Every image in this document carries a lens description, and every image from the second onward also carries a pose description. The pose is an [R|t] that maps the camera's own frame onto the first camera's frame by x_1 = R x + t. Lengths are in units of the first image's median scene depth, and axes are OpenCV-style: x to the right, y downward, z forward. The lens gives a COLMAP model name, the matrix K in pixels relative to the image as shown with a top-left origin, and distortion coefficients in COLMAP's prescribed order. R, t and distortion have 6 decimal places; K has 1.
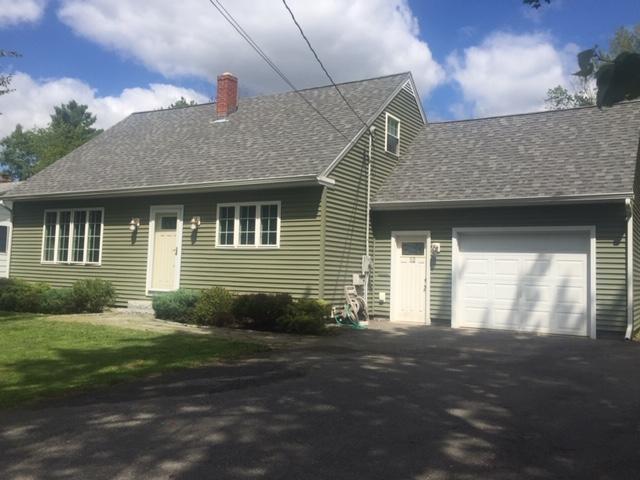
lens RADIAL K [[605.4, 0, 320.4], [0, 605.4, 239.2], [0, 0, 1]] dist [0.012565, 0.000000]
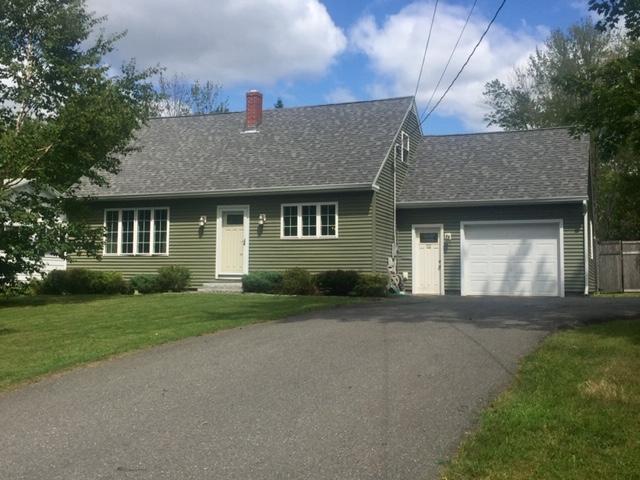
lens RADIAL K [[746.6, 0, 320.0], [0, 746.6, 239.6], [0, 0, 1]] dist [0.007977, 0.000000]
pose [[0.985796, -0.011919, 0.167523, -0.354692], [0.011776, 0.999929, 0.001847, 0.014044], [-0.167533, 0.000152, 0.985867, -0.558164]]
